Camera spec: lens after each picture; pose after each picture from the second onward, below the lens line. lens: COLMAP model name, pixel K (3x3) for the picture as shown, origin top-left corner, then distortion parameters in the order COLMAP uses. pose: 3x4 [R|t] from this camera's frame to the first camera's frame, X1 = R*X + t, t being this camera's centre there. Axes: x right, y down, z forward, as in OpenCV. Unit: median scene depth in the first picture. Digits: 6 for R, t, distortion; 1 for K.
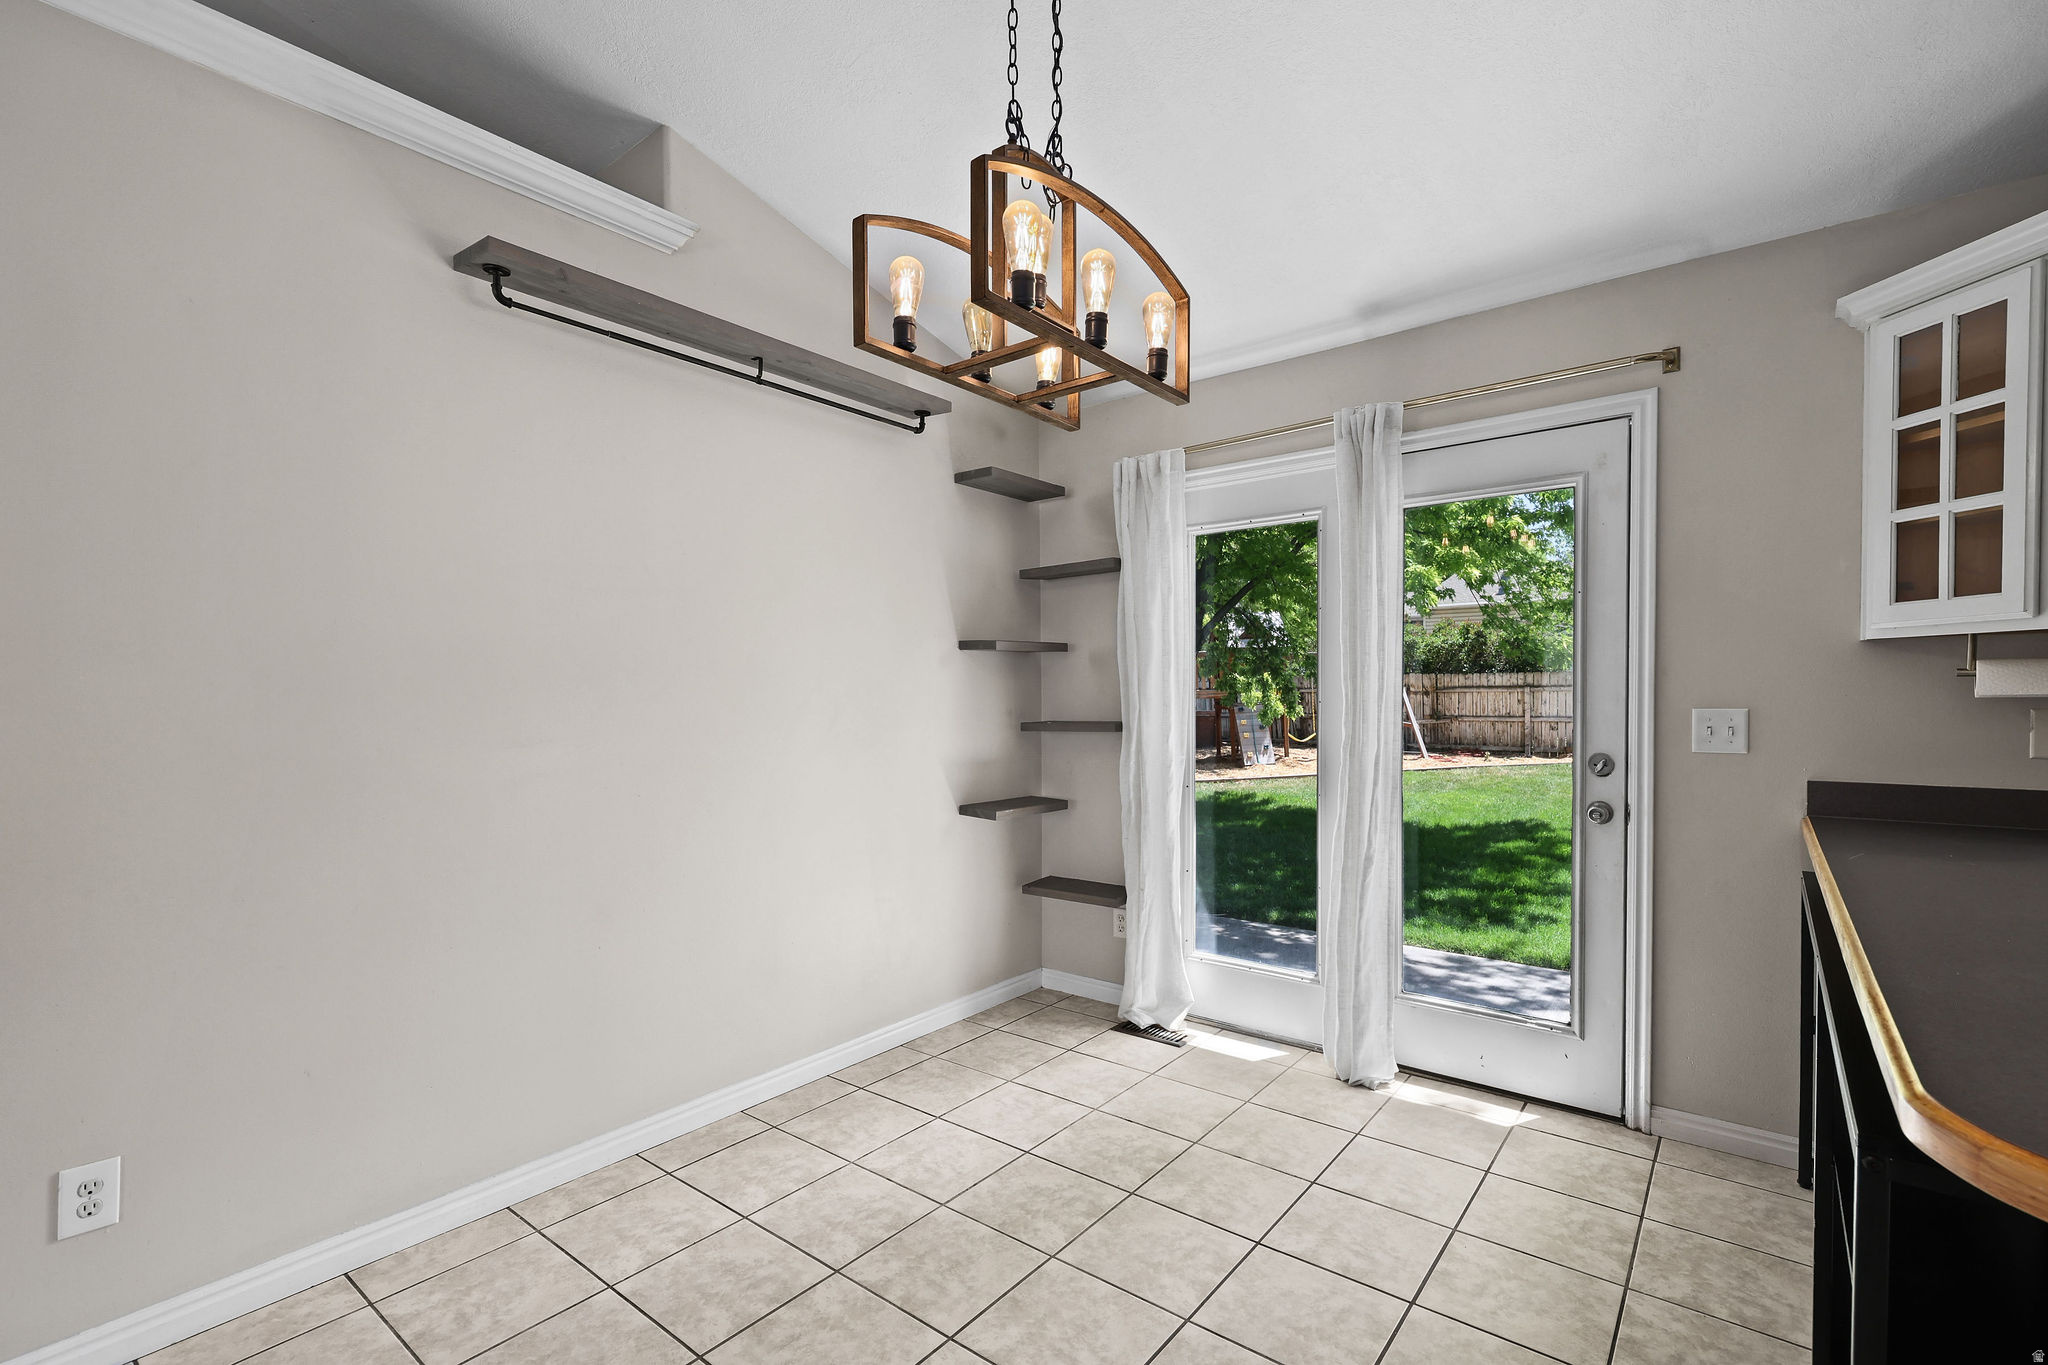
lens RADIAL K [[949.6, 0, 1017.7], [0, 949.6, 704.0], [0, 0, 1]] dist [0.009039, -0.002085]
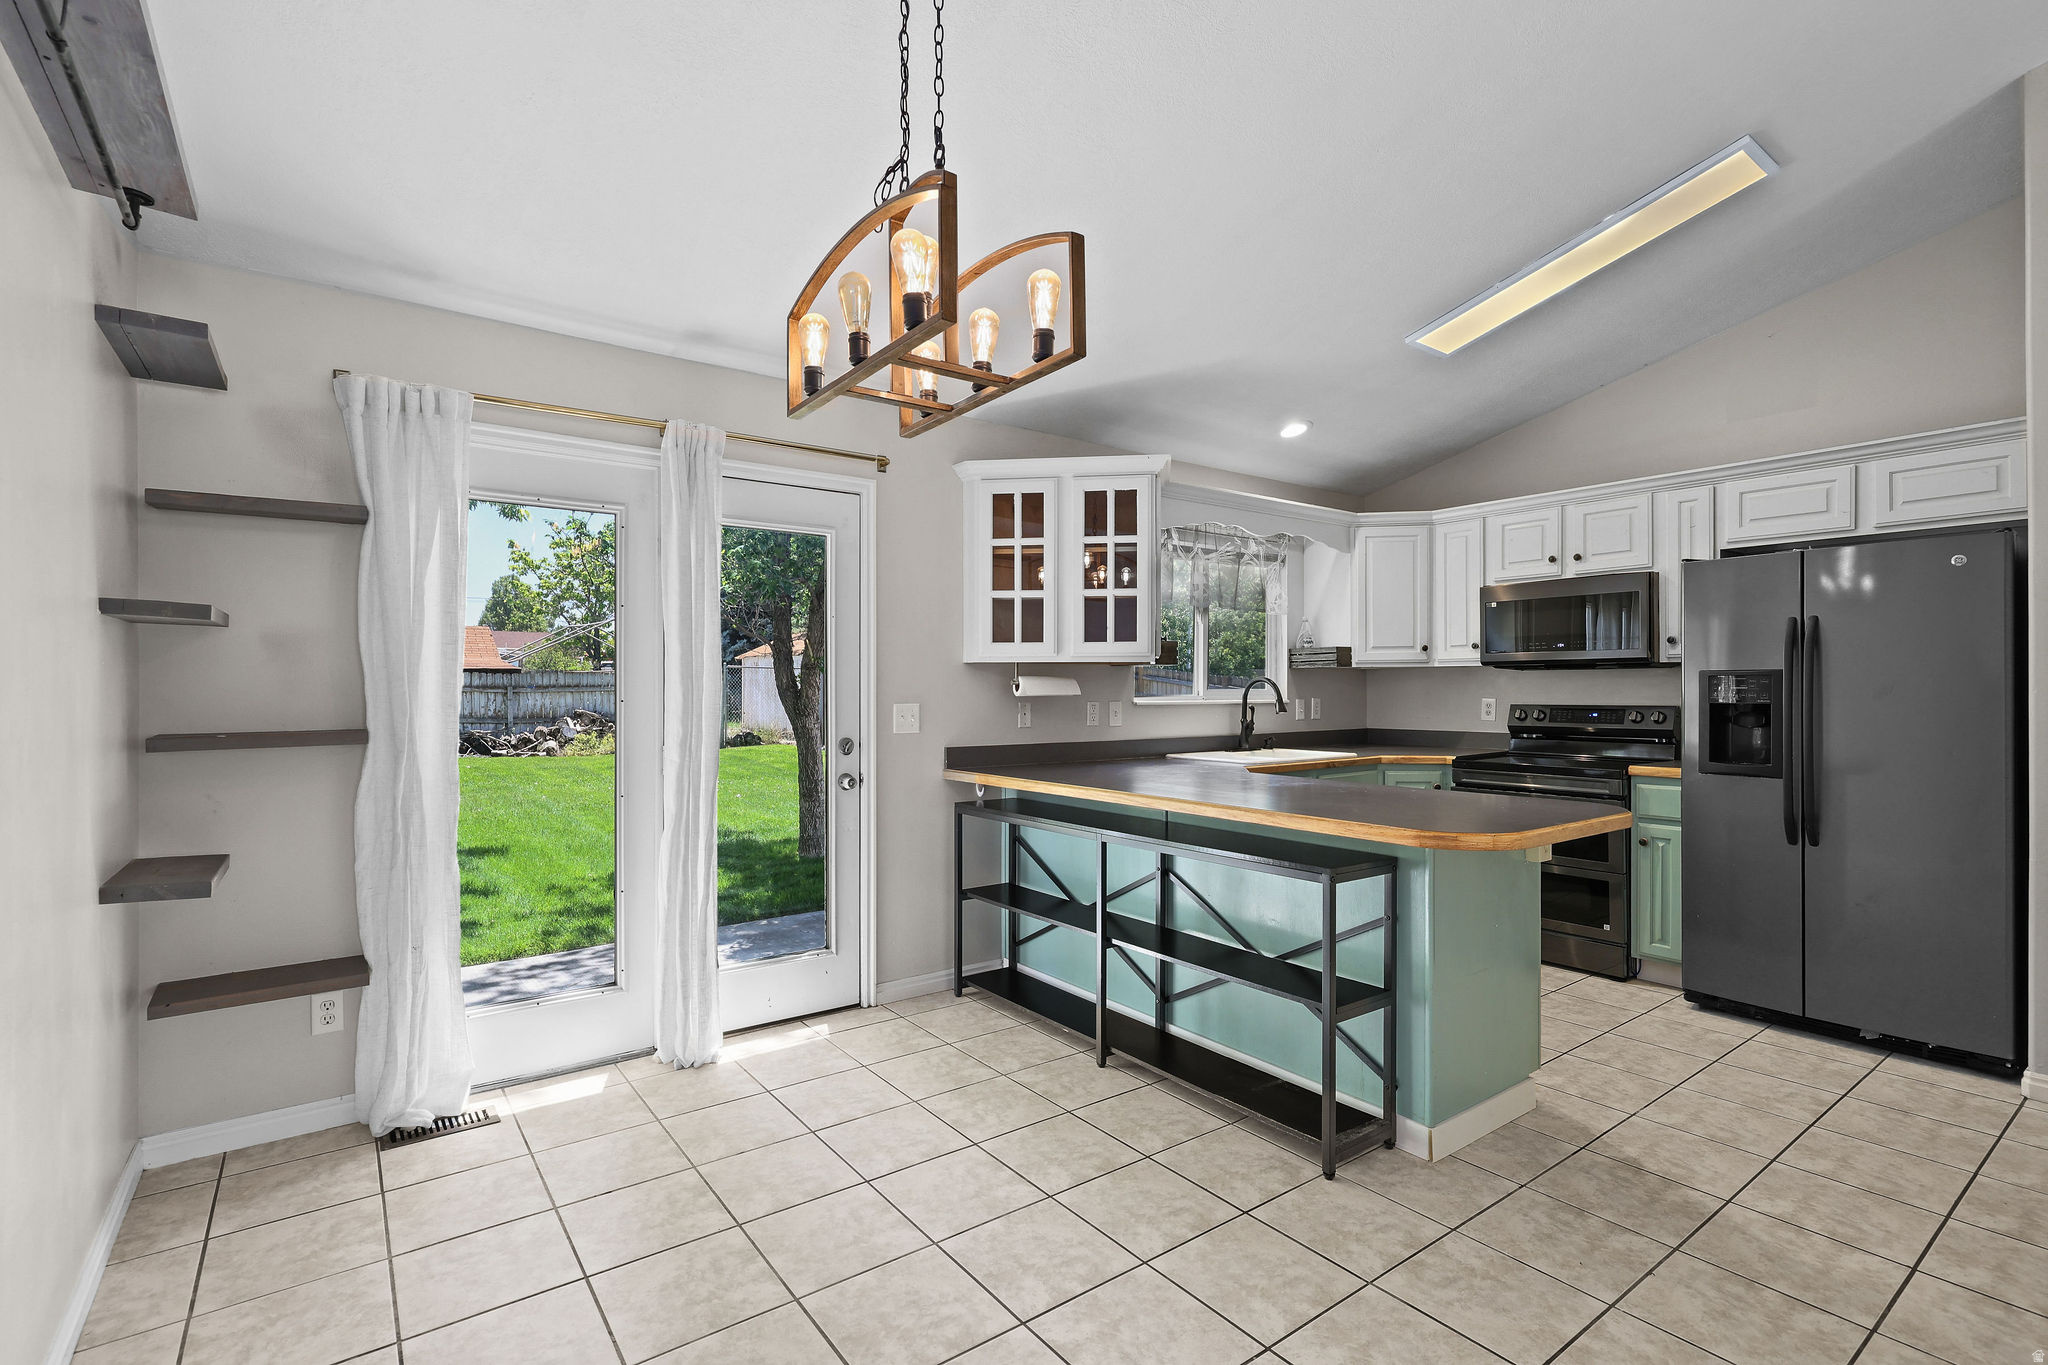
lens RADIAL K [[949.6, 0, 1022.1], [0, 949.6, 683.4], [0, 0, 1]] dist [0.009039, -0.002085]
pose [[0.240867, 0.013020, 0.970471, -0.683446], [0.008592, 0.999842, -0.015546, -0.002810], [-0.970520, 0.012083, 0.240717, 0.463663]]
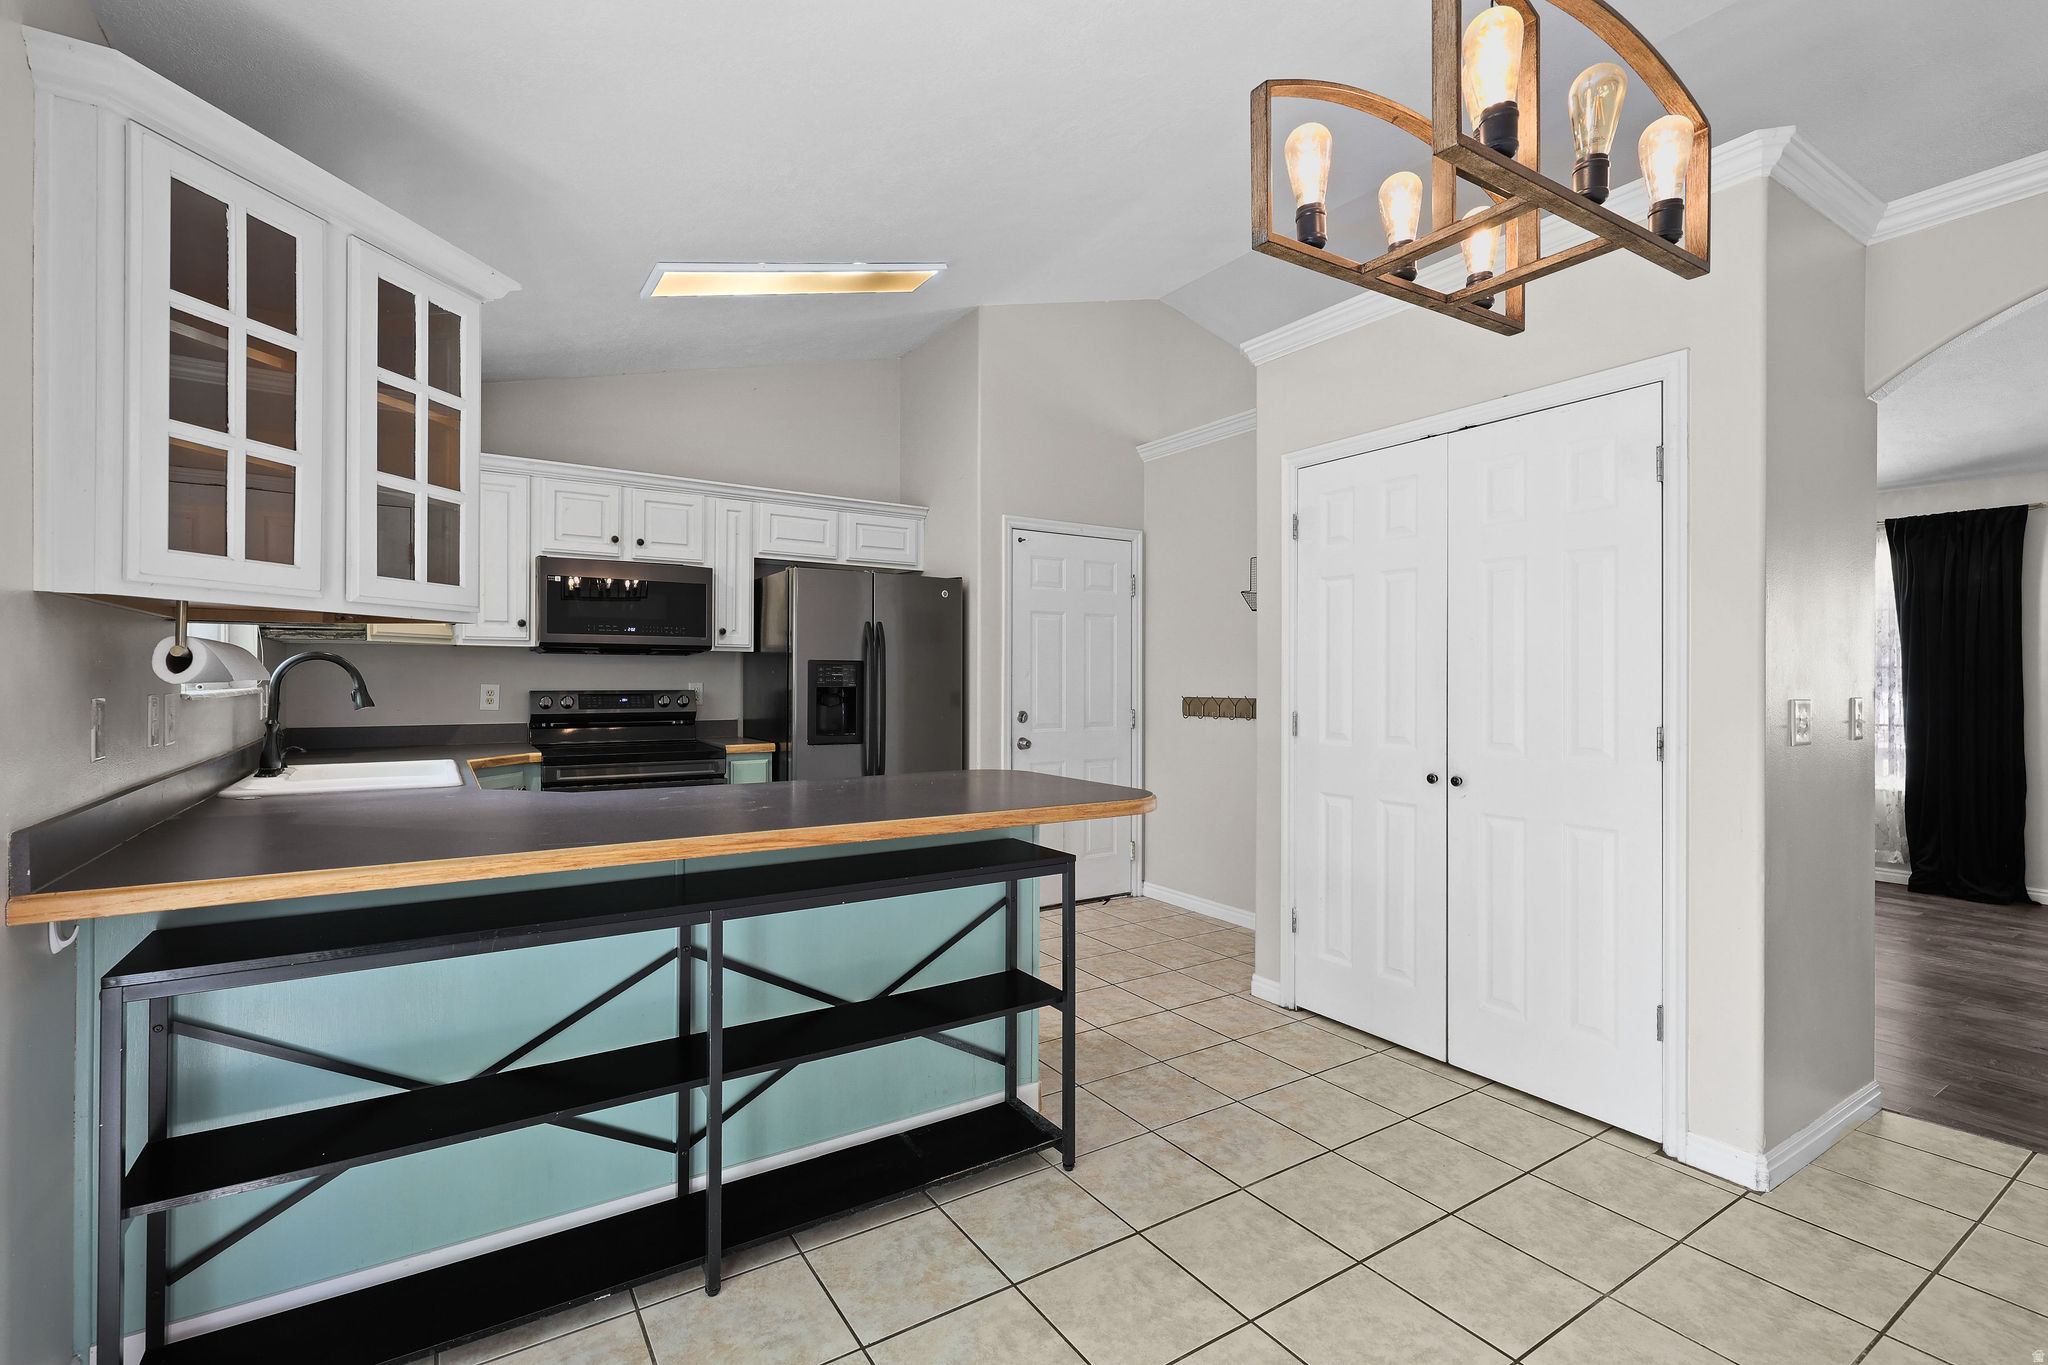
lens RADIAL K [[904.4, 0, 1023.6], [0, 904.4, 675.6], [0, 0, 1]] dist [0.005384, -0.000042]
pose [[-0.951860, 0.003944, 0.306506, 0.101072], [0.005473, 0.999976, 0.004131, -0.011577], [-0.306483, 0.005610, -0.951860, 1.277974]]
